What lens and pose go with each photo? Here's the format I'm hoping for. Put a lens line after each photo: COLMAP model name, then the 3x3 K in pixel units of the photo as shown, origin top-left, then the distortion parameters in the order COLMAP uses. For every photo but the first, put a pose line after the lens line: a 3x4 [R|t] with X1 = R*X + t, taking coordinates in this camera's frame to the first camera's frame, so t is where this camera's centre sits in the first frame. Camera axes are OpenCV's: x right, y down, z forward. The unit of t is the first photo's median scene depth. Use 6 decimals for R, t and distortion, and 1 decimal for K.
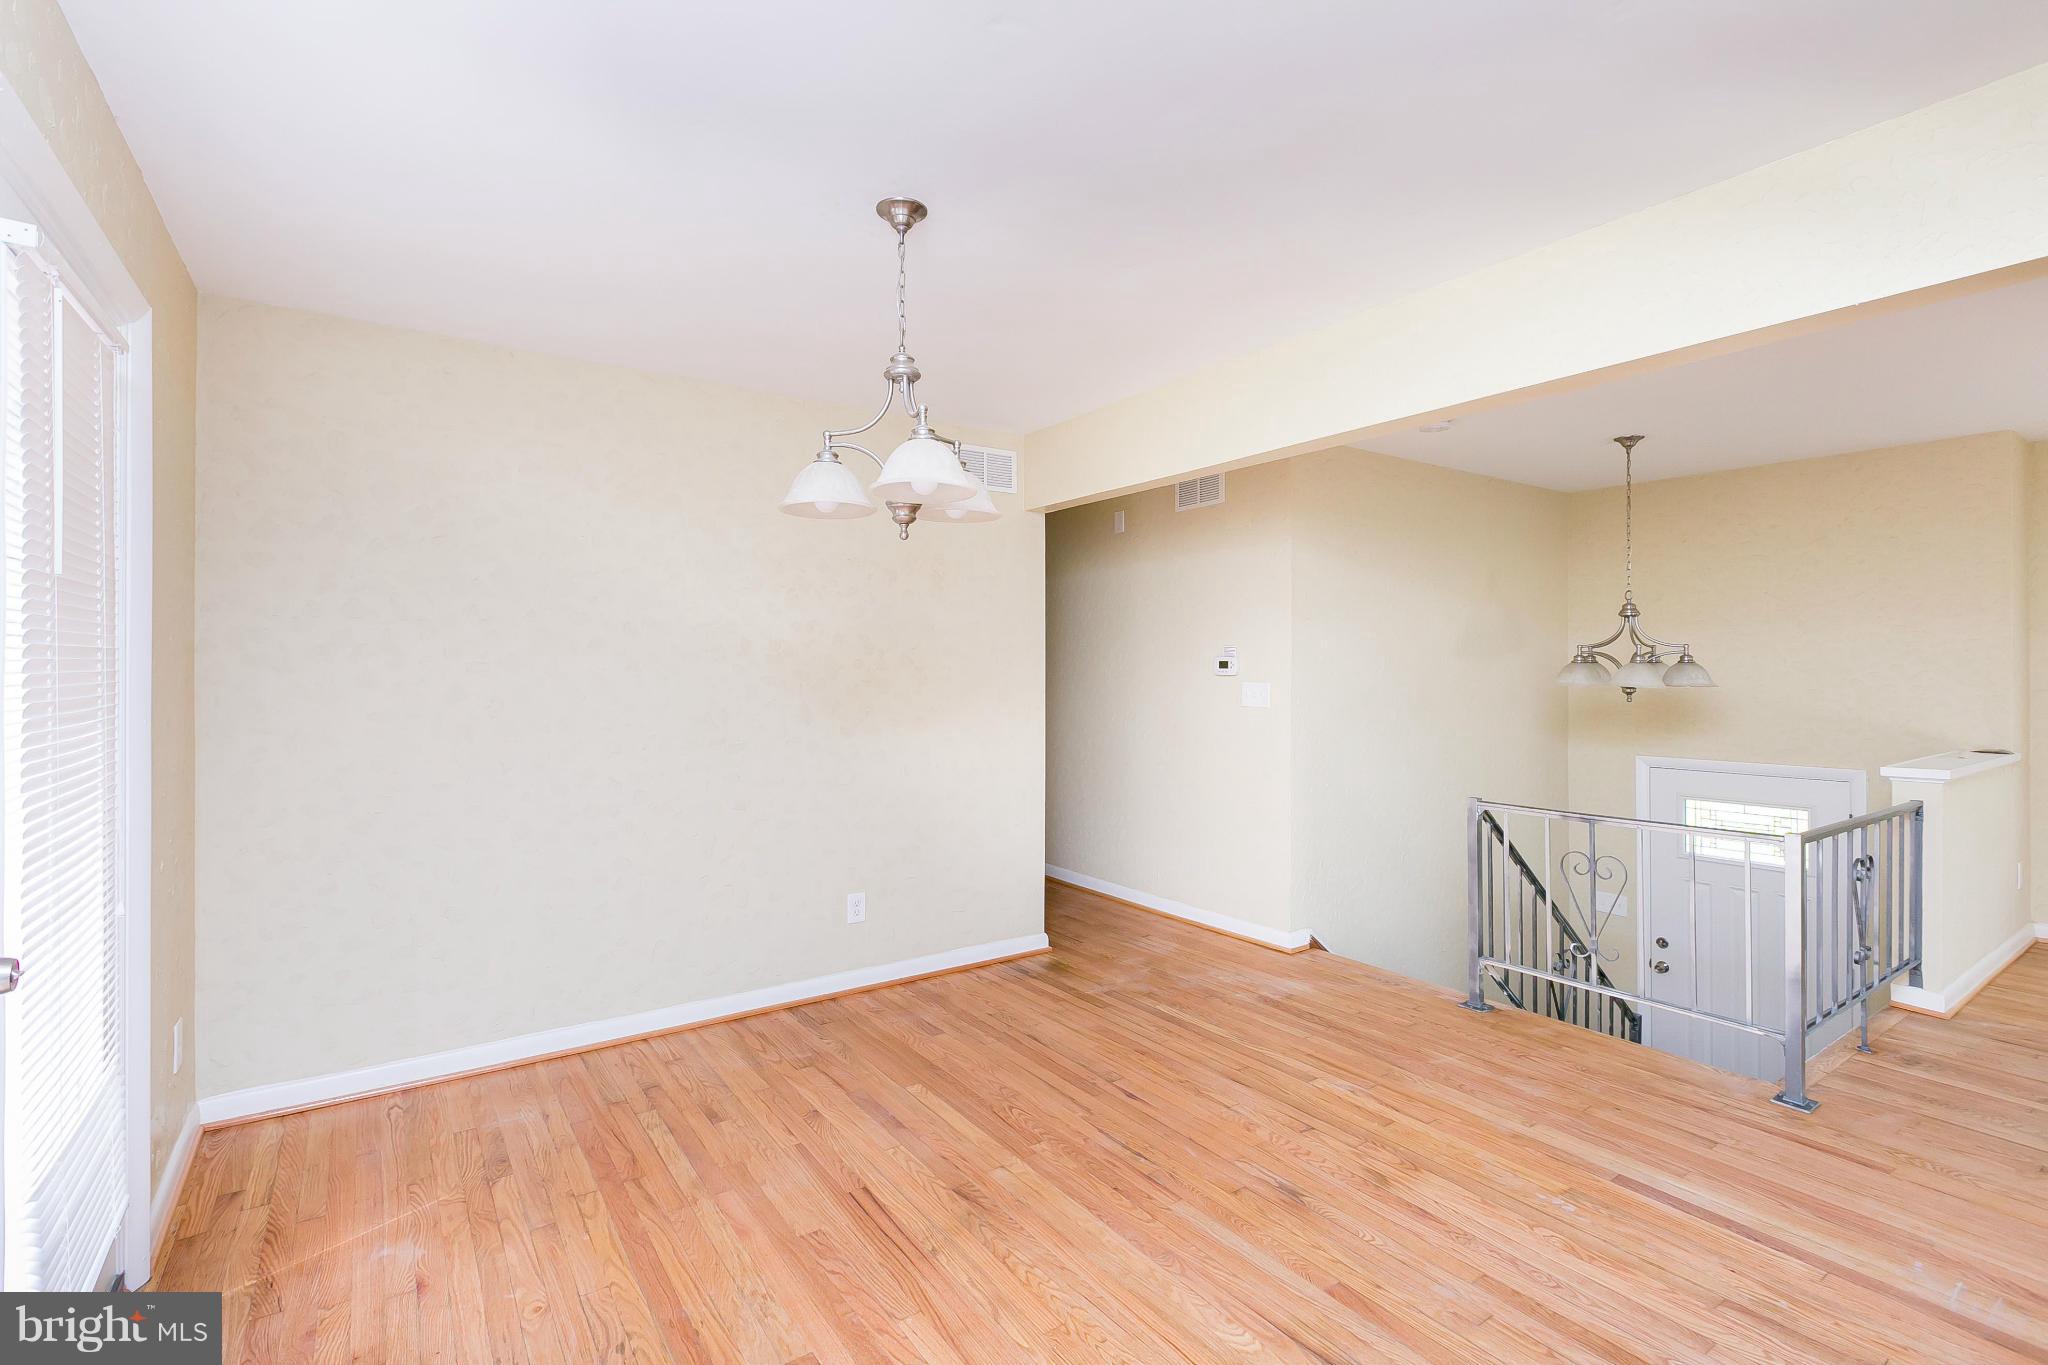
lens RADIAL K [[938.7, 0, 1020.8], [0, 938.7, 673.1], [0, 0, 1]] dist [0.000138, -0.001440]
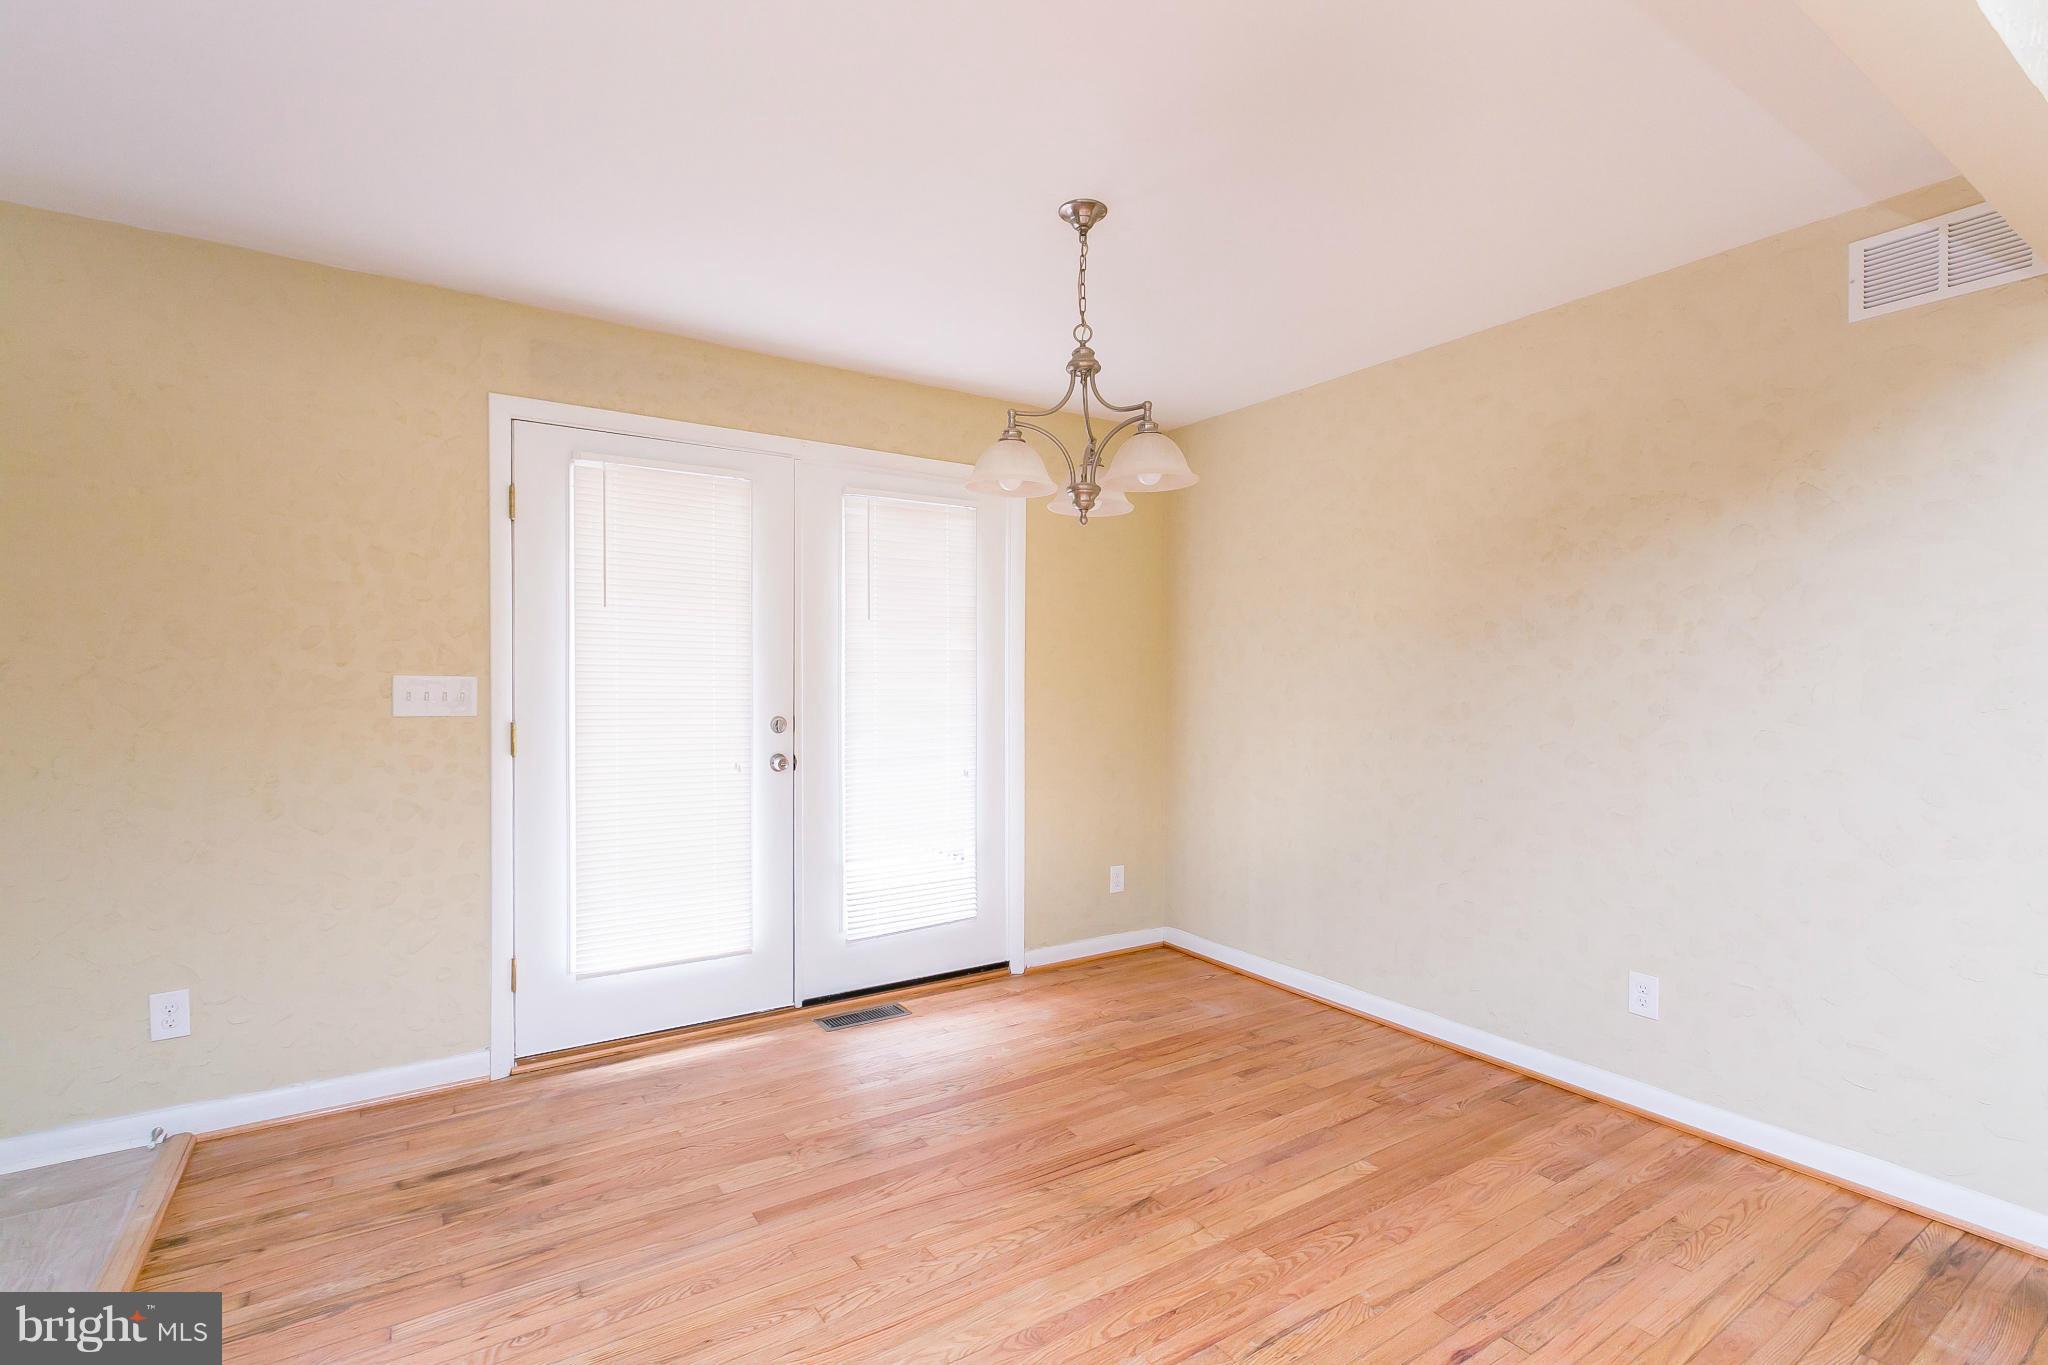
lens RADIAL K [[938.7, 0, 1017.7], [0, 938.7, 677.8], [0, 0, 1]] dist [0.000138, -0.001440]
pose [[-0.024312, 0.001834, -0.999703, 0.652887], [-0.010522, 0.999942, 0.002090, 0.017095], [0.999649, 0.010570, -0.024291, 0.654672]]
